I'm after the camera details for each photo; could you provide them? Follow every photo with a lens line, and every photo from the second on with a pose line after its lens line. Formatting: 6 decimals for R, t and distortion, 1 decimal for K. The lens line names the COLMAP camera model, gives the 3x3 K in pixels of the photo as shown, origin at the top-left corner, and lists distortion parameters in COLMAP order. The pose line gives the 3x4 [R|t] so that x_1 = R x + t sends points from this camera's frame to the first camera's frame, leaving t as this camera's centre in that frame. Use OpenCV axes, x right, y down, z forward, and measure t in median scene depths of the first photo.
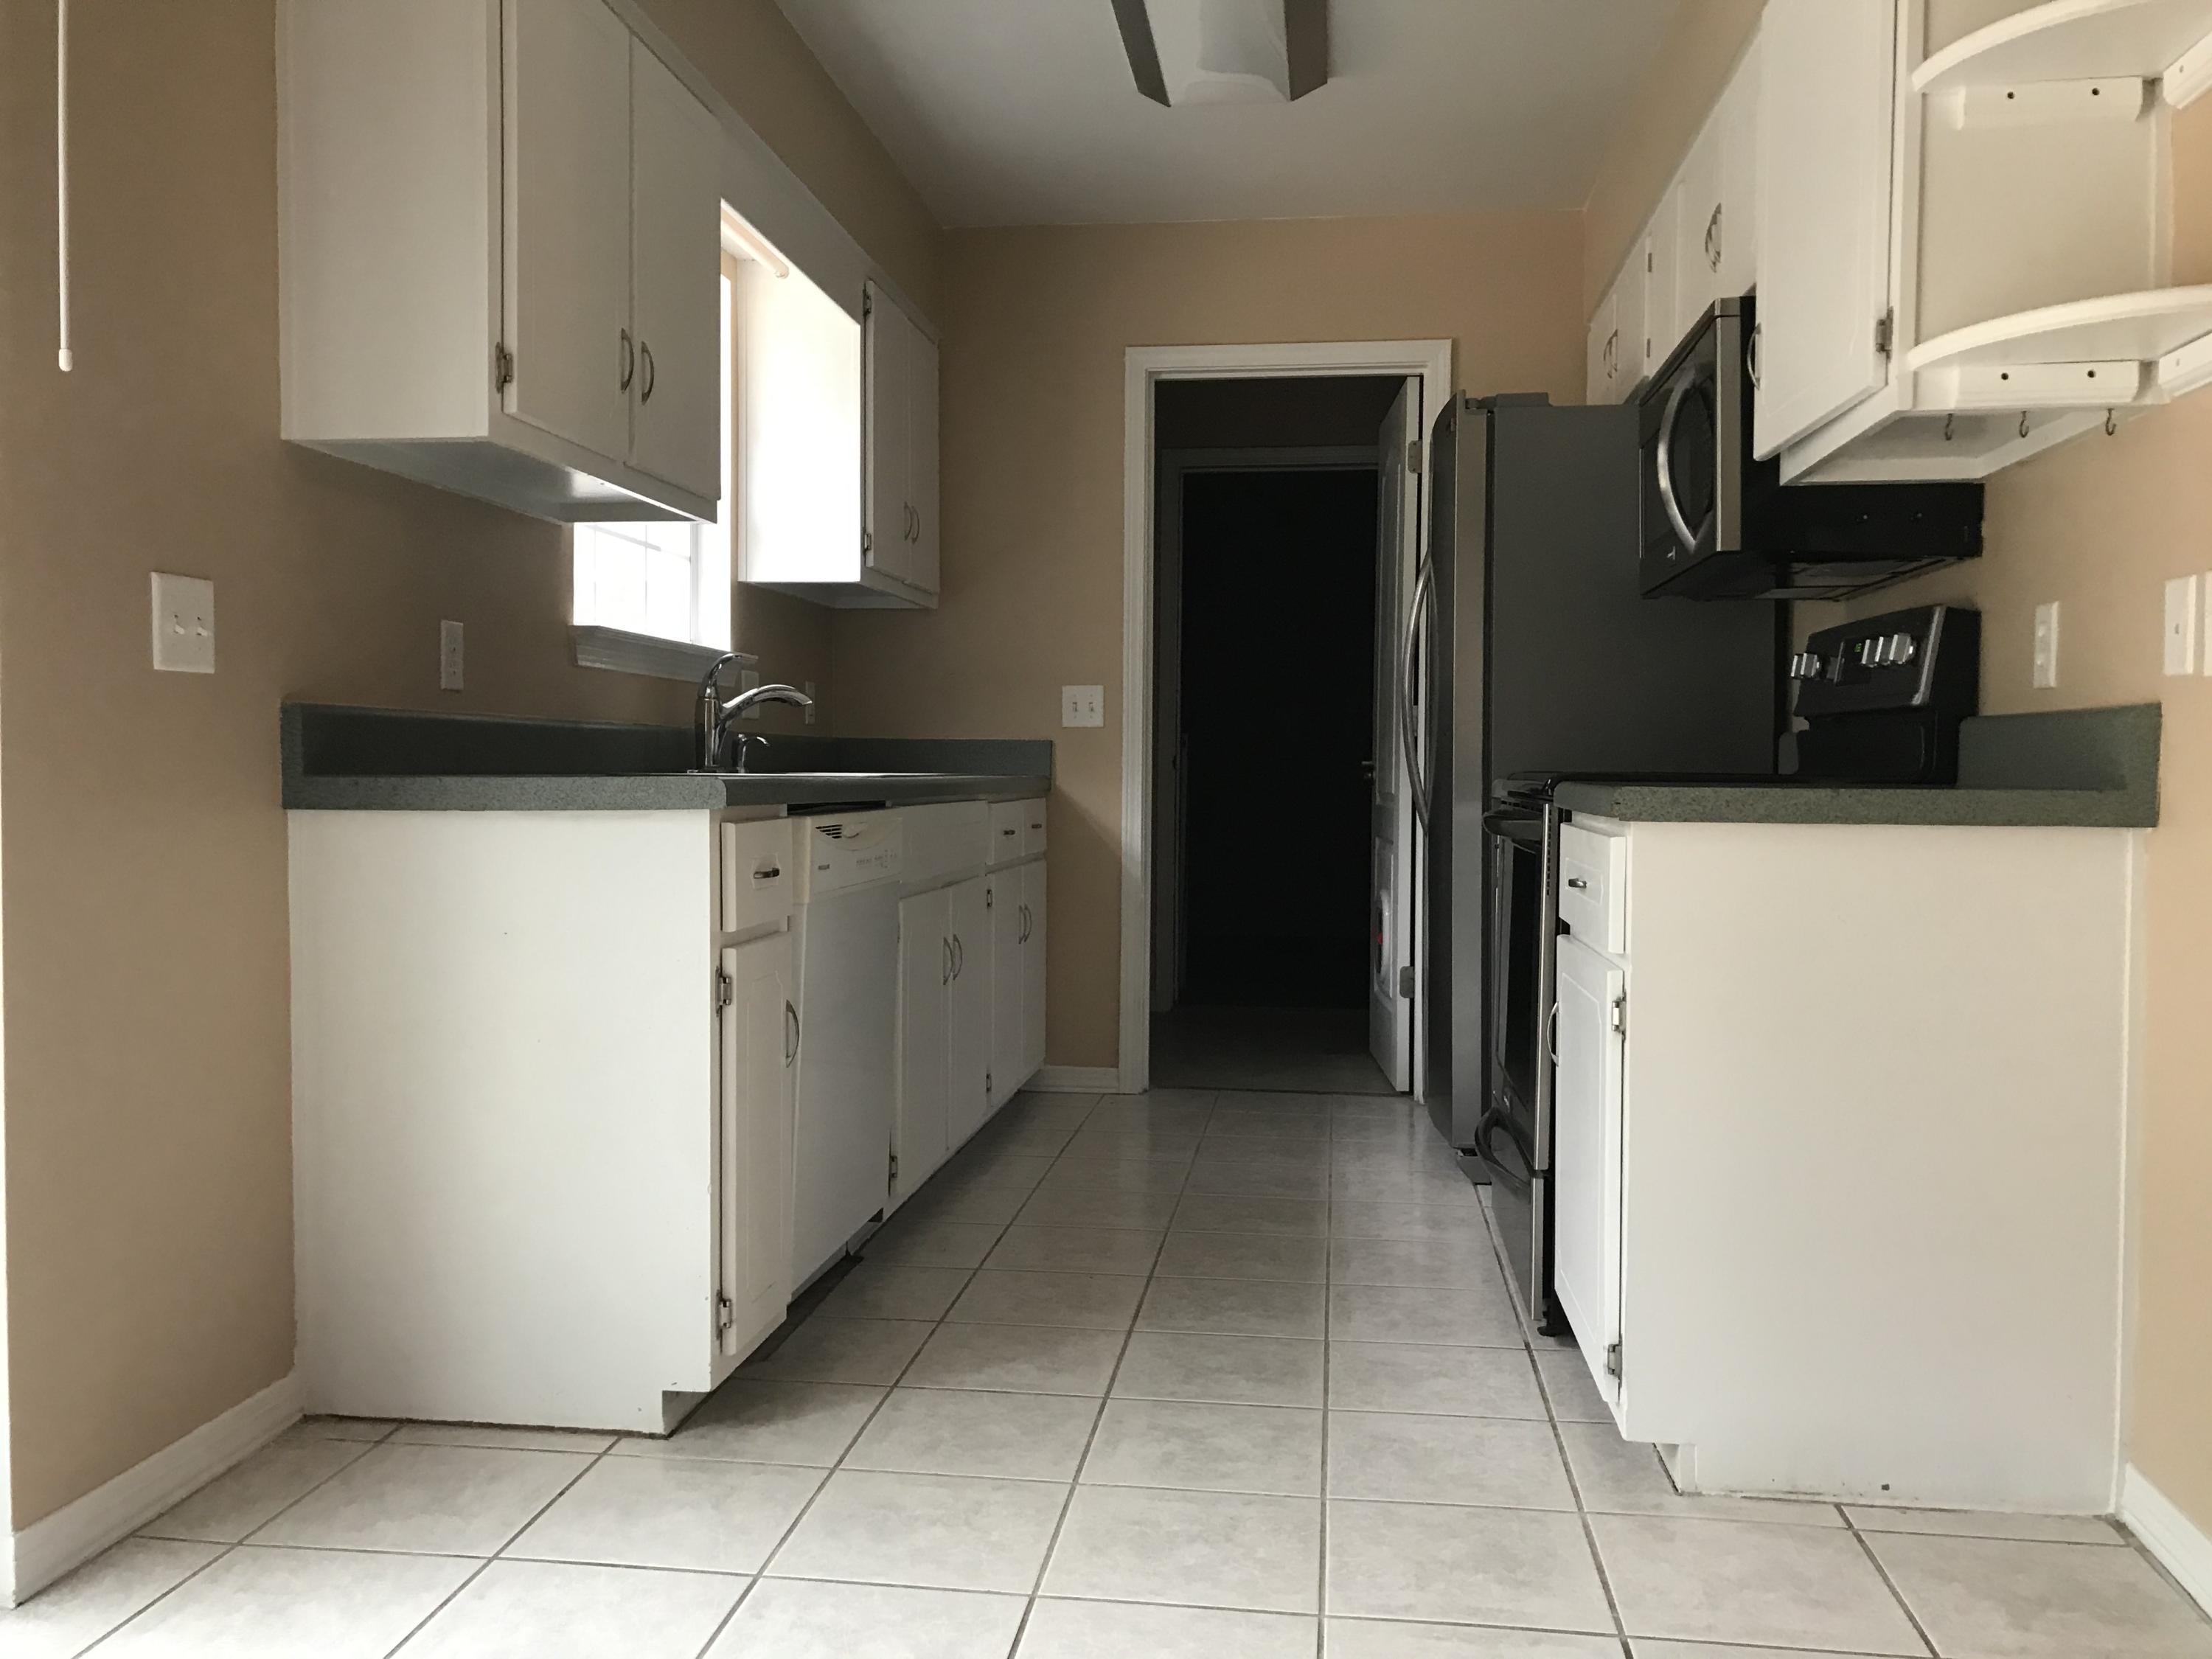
lens RADIAL K [[1801.6, 0, 1106.0], [0, 1801.6, 829.5], [0, 0, 1]] dist [0.003766, -0.005142]
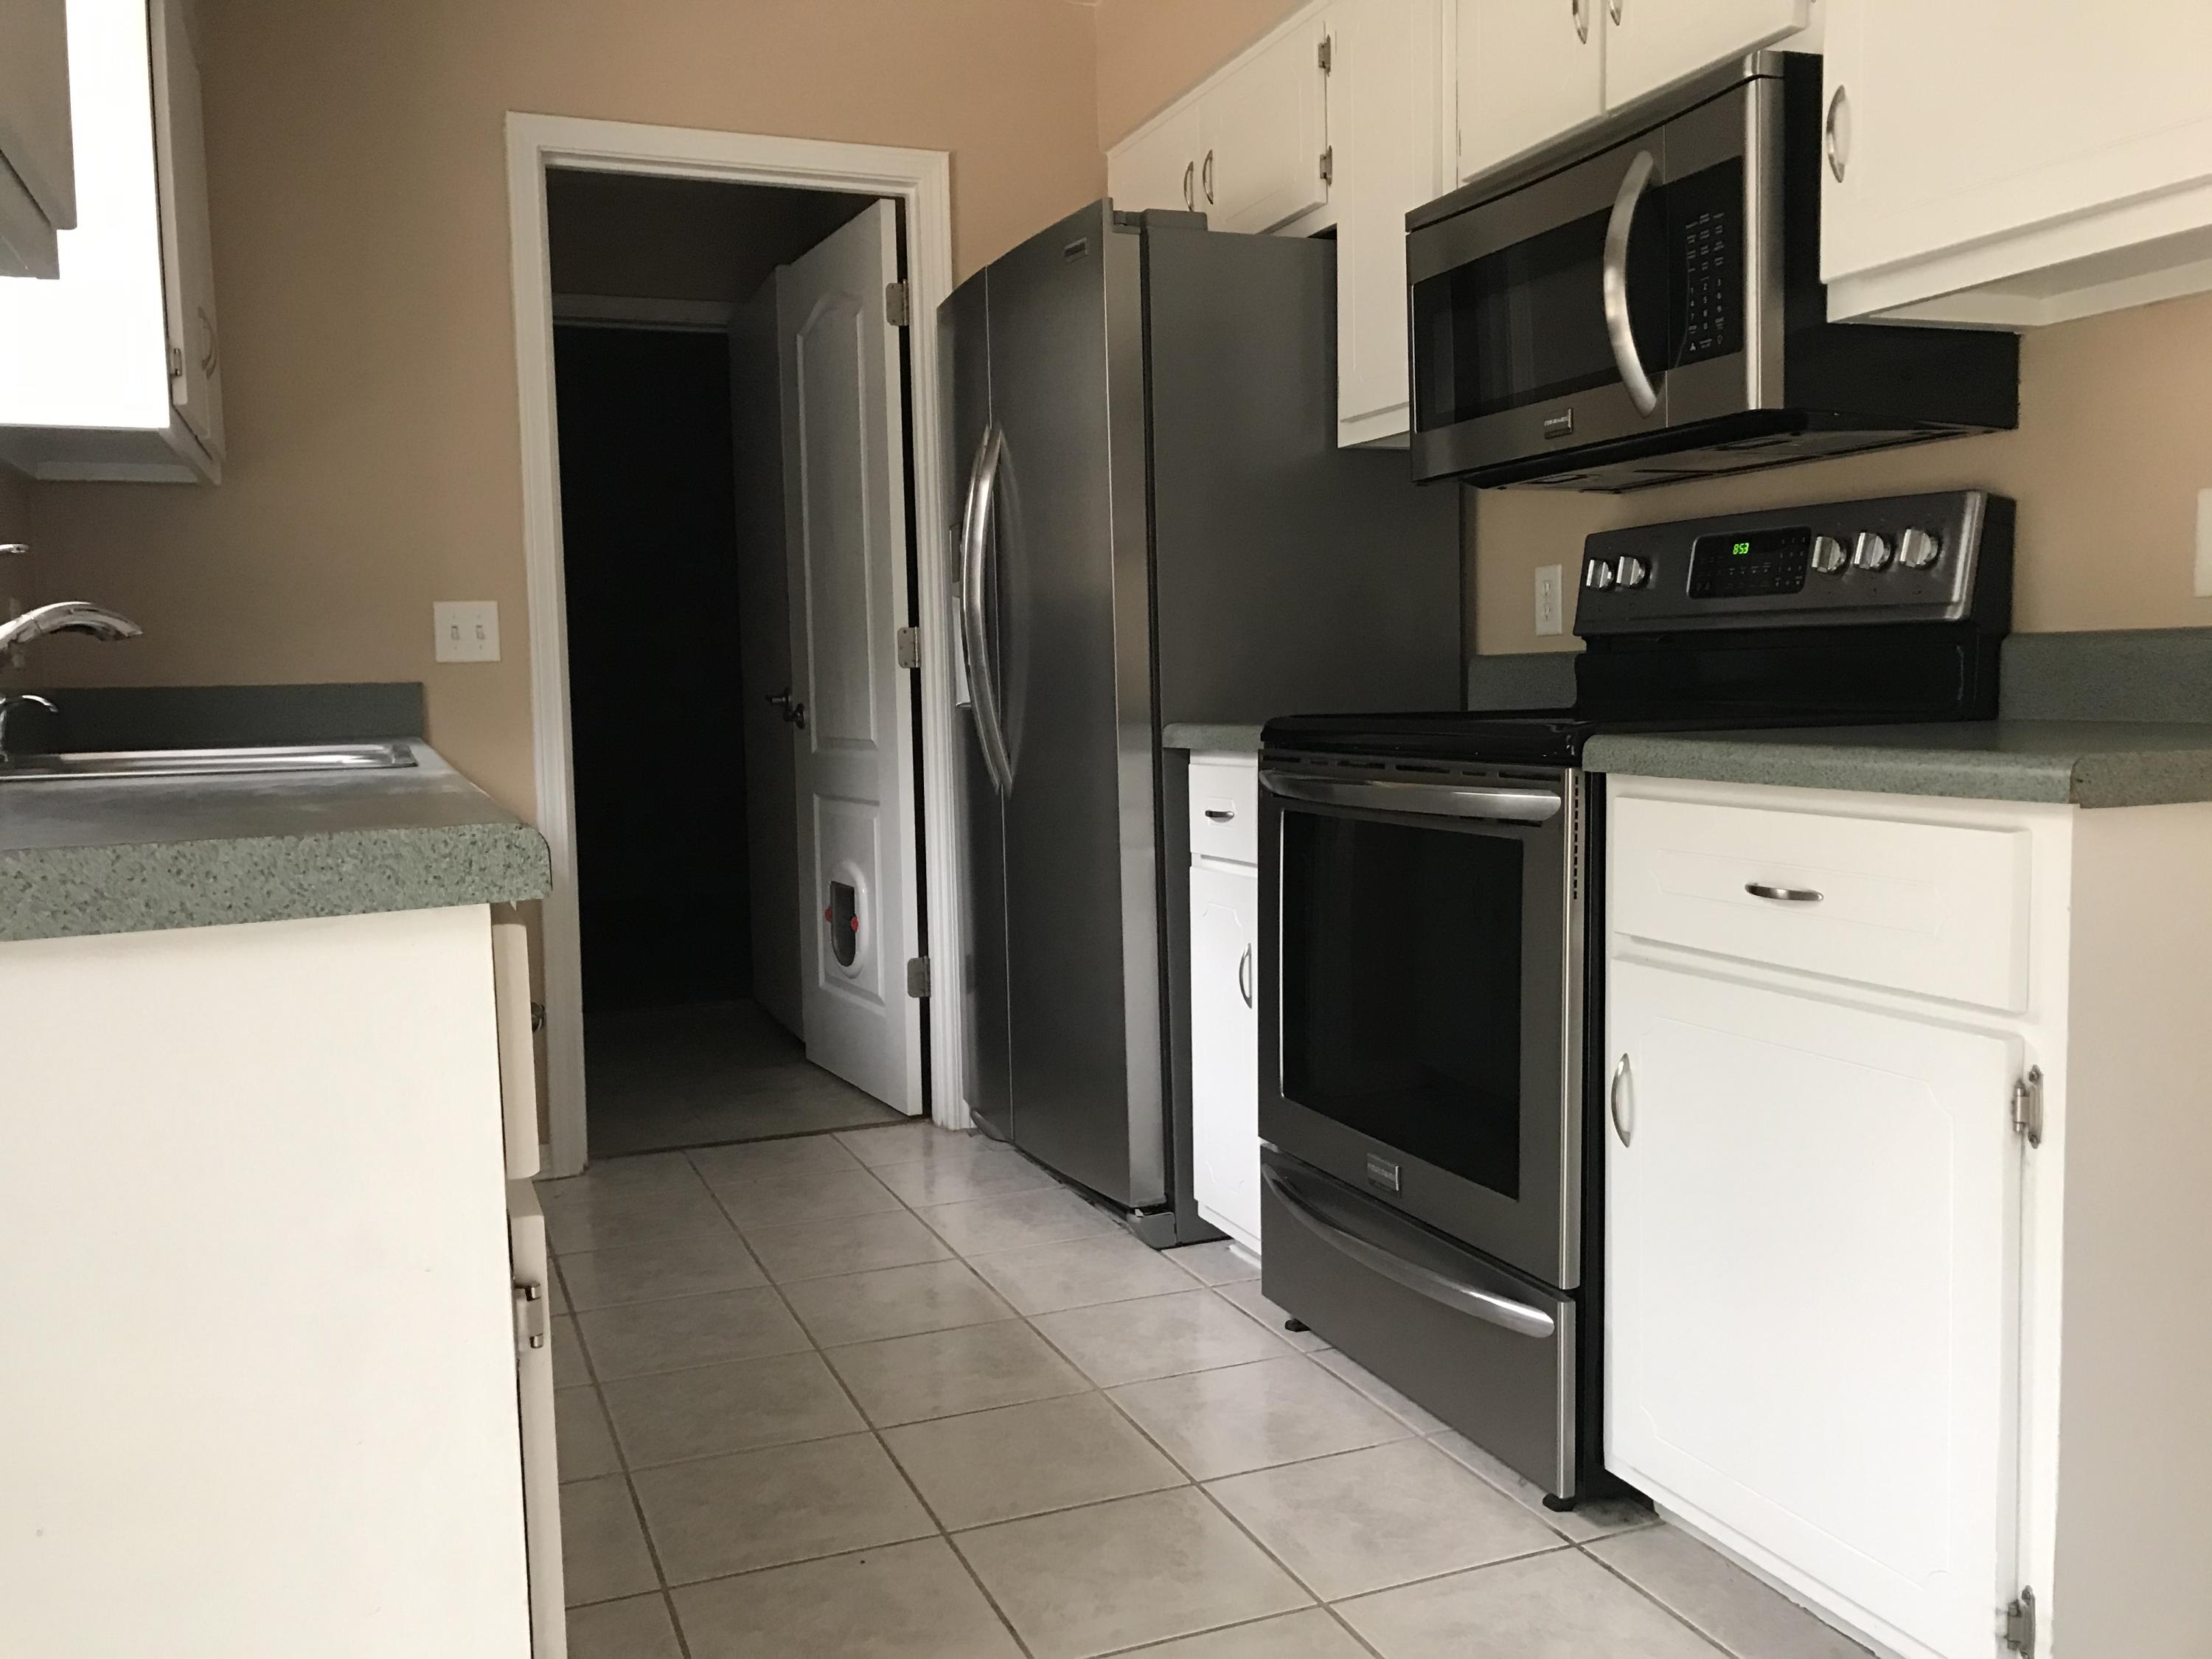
lens RADIAL K [[1801.6, 0, 1106.0], [0, 1801.6, 829.5], [0, 0, 1]] dist [0.003766, -0.005142]
pose [[0.872805, -0.063641, 0.483903, -0.209975], [0.041882, 0.997571, 0.055654, -0.031067], [-0.486269, -0.028308, 0.873350, 0.409845]]
